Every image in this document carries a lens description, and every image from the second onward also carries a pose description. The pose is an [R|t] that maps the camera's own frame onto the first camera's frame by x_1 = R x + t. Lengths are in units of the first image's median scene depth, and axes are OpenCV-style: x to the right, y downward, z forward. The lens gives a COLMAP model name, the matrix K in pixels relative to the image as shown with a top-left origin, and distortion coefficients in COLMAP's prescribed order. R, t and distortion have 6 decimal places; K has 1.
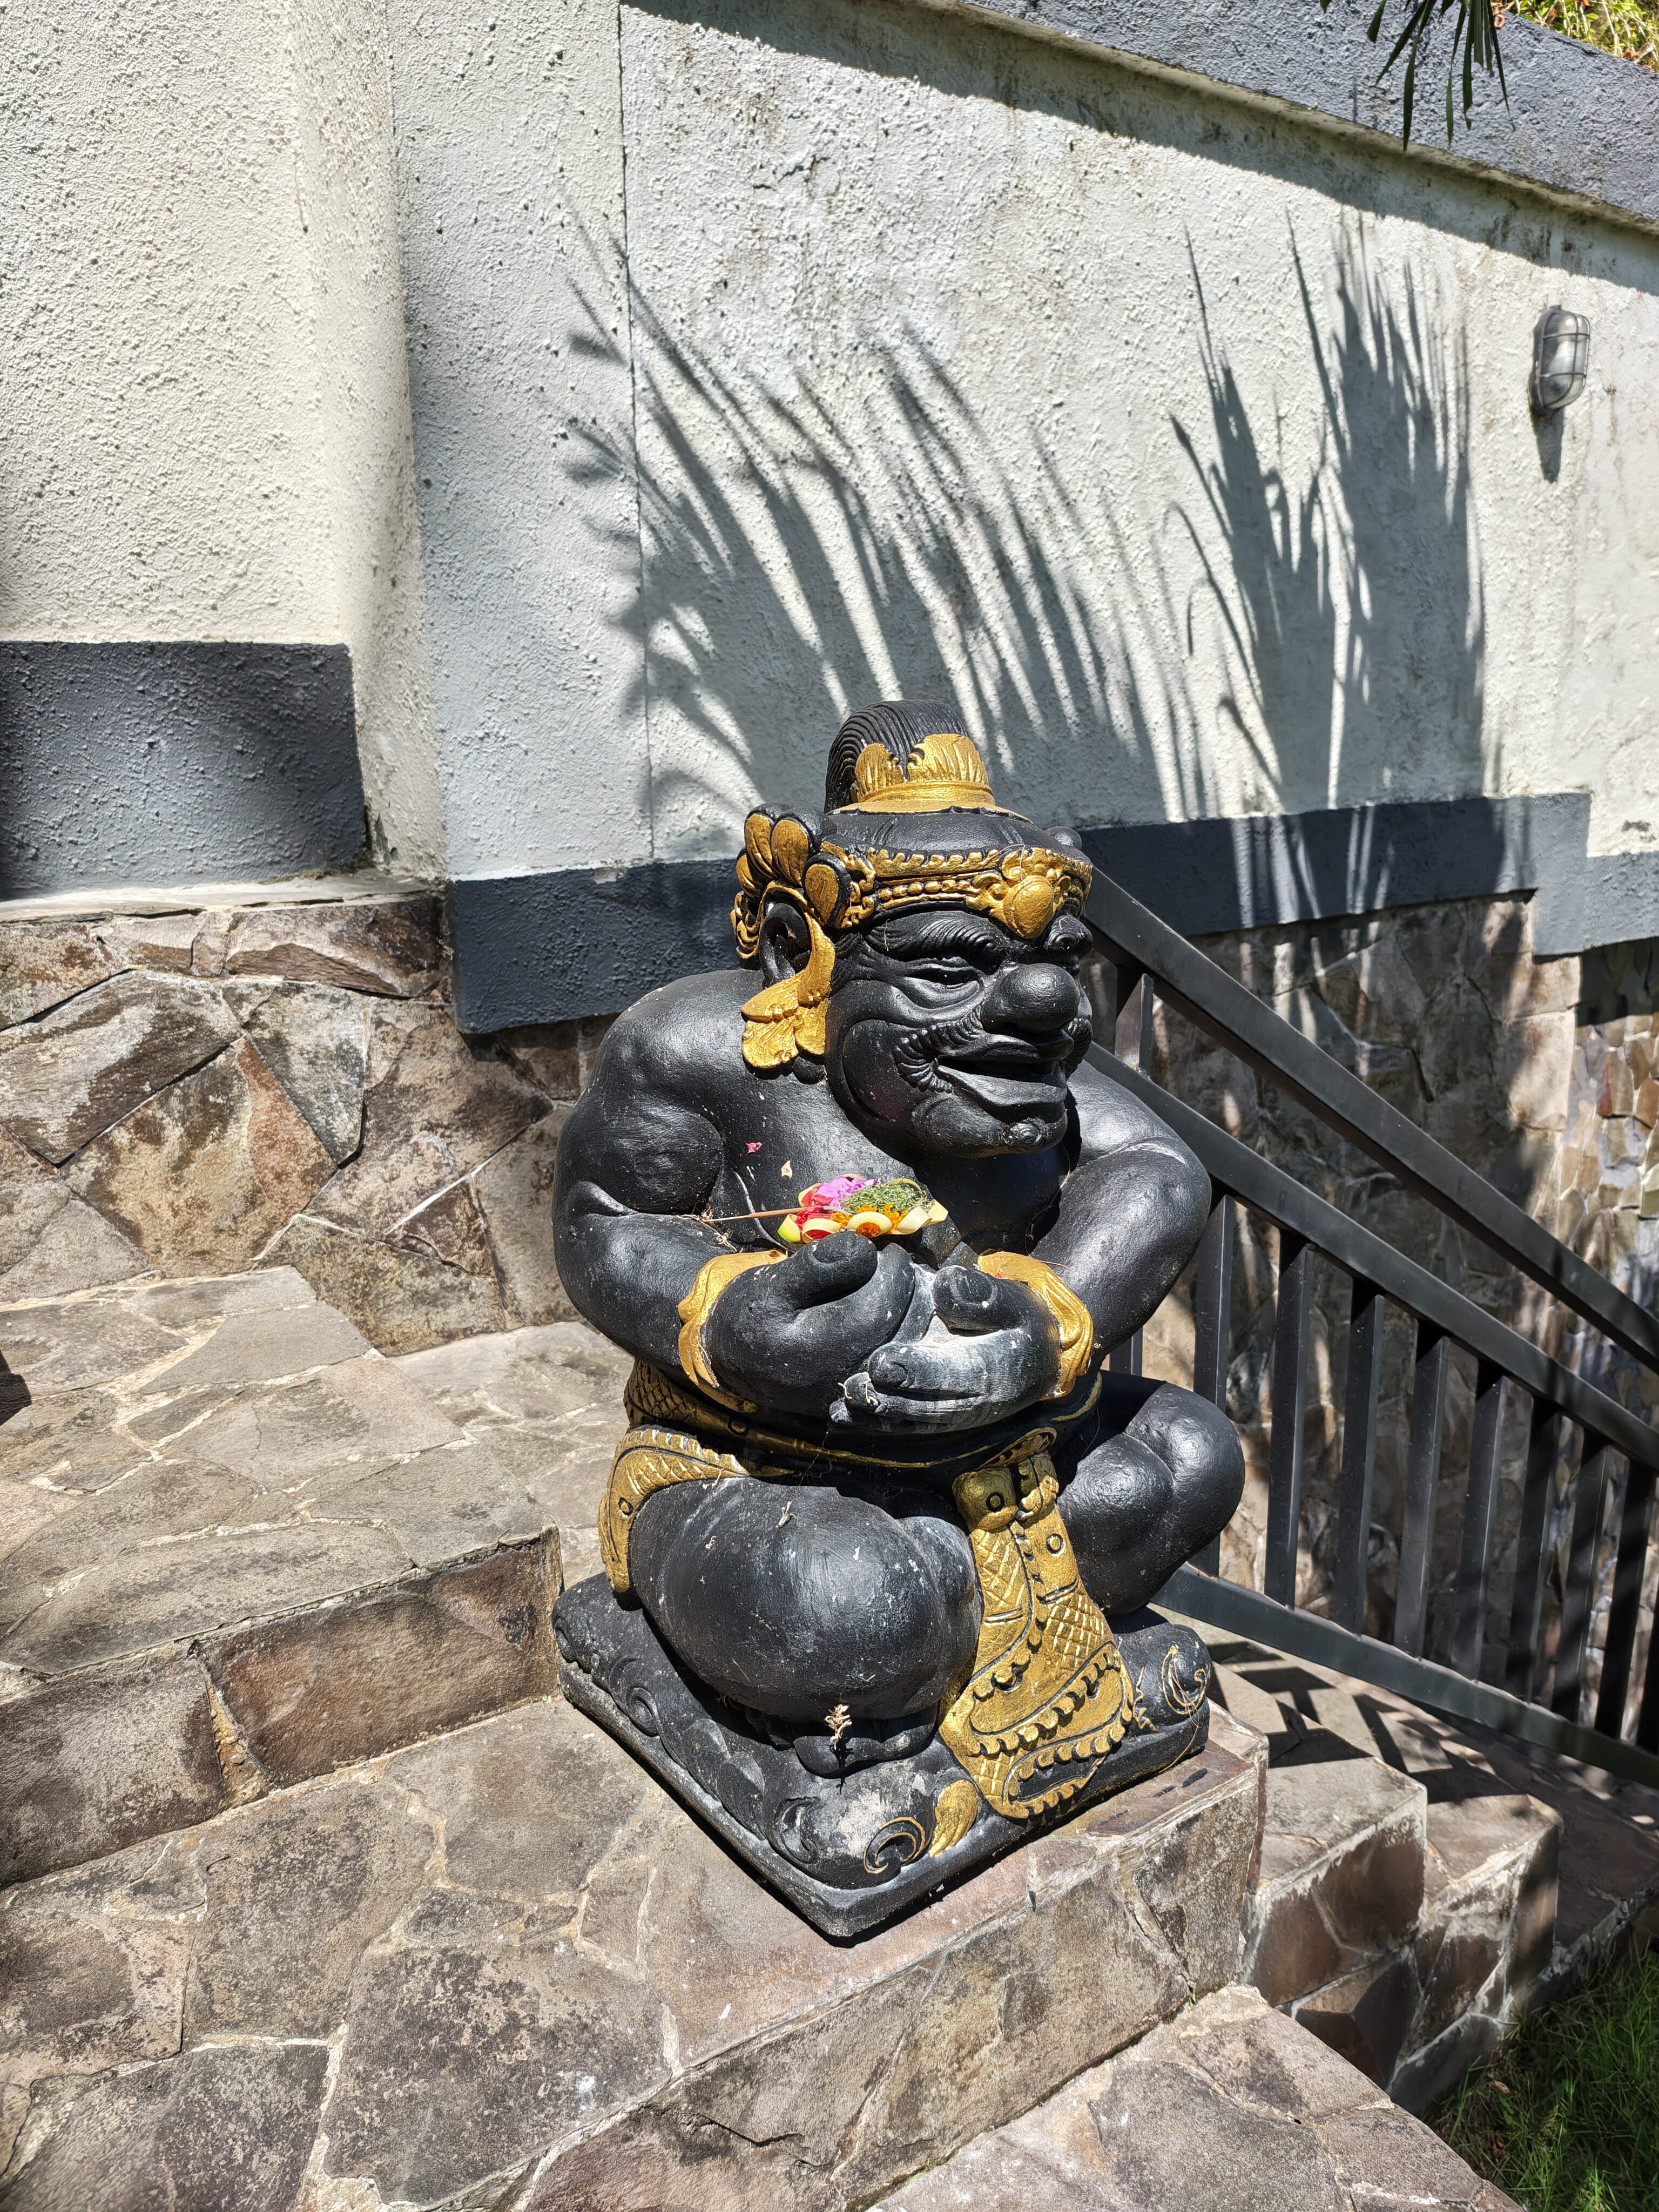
lens RADIAL K [[1529.8, 0, 840.4], [0, 1529.8, 1103.4], [0, 0, 1]] dist [0.030876, -0.021705]
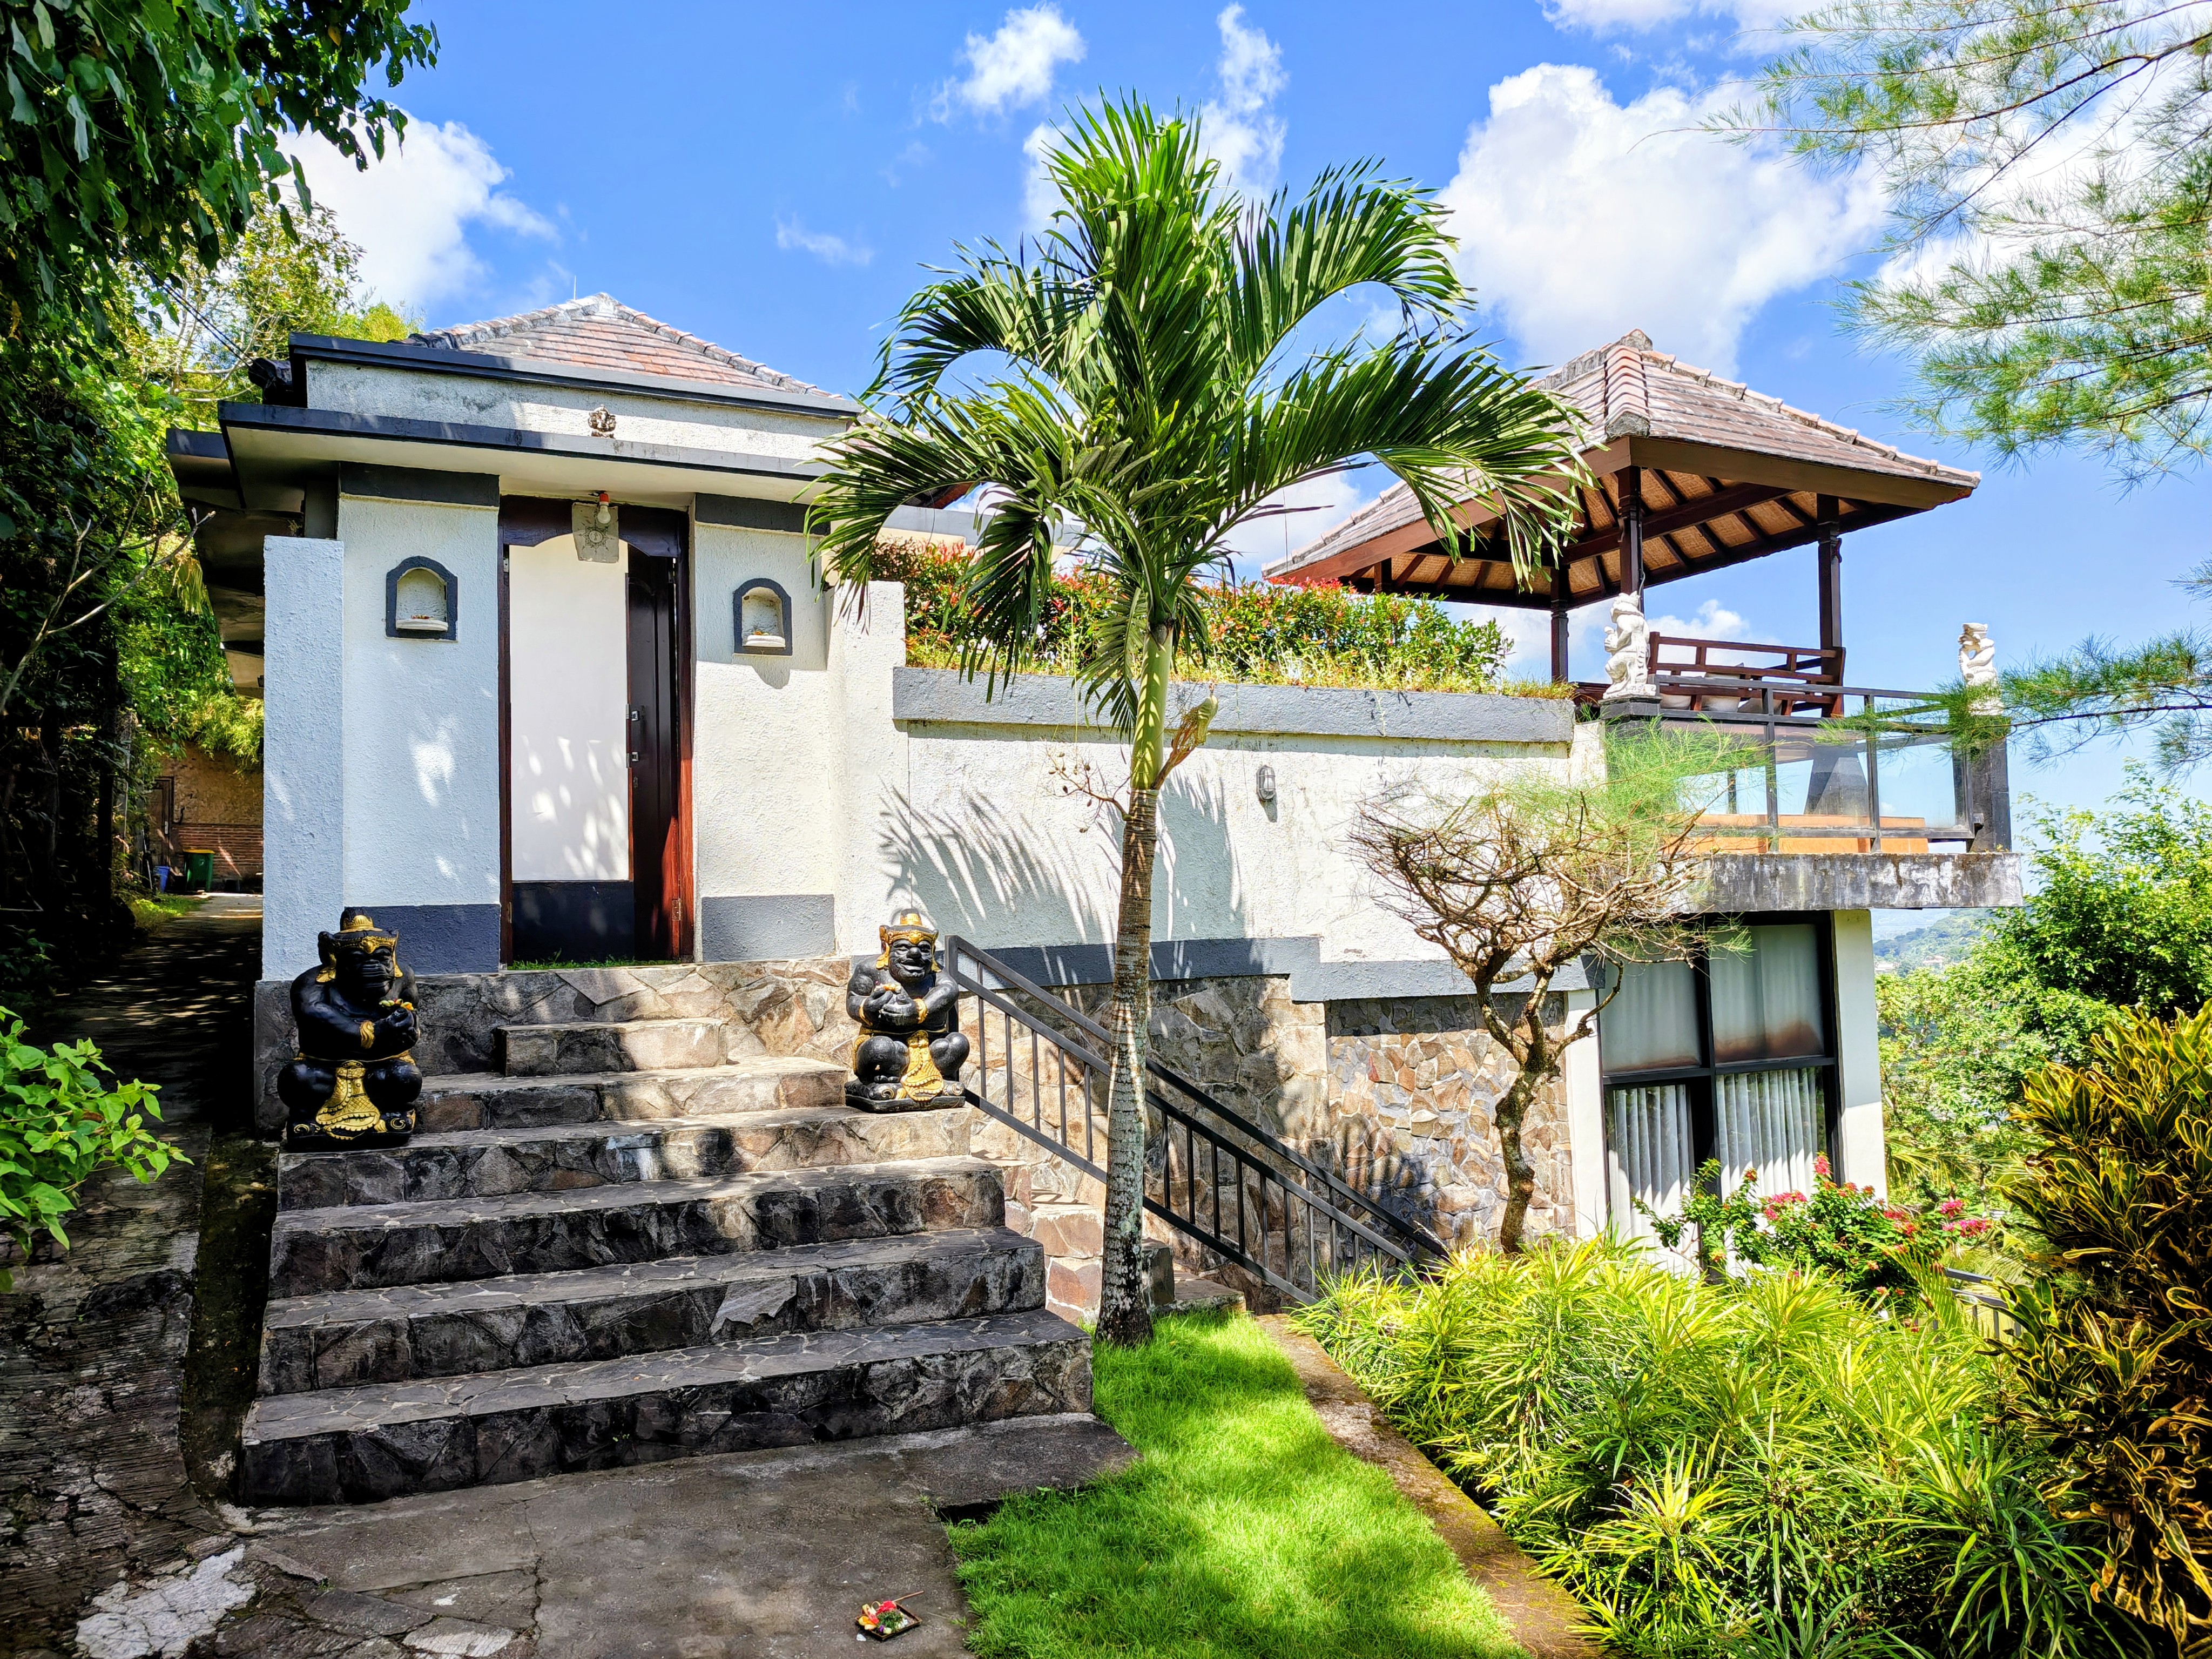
lens RADIAL K [[1529.8, 0, 1101.3], [0, 1529.8, 828.6], [0, 0, 1]] dist [0.030876, -0.021705]
pose [[0.985194, -0.020107, -0.170258, 1.046762], [-0.030763, 0.956246, -0.290940, 0.667297], [0.168658, 0.291870, 0.941470, -2.652421]]
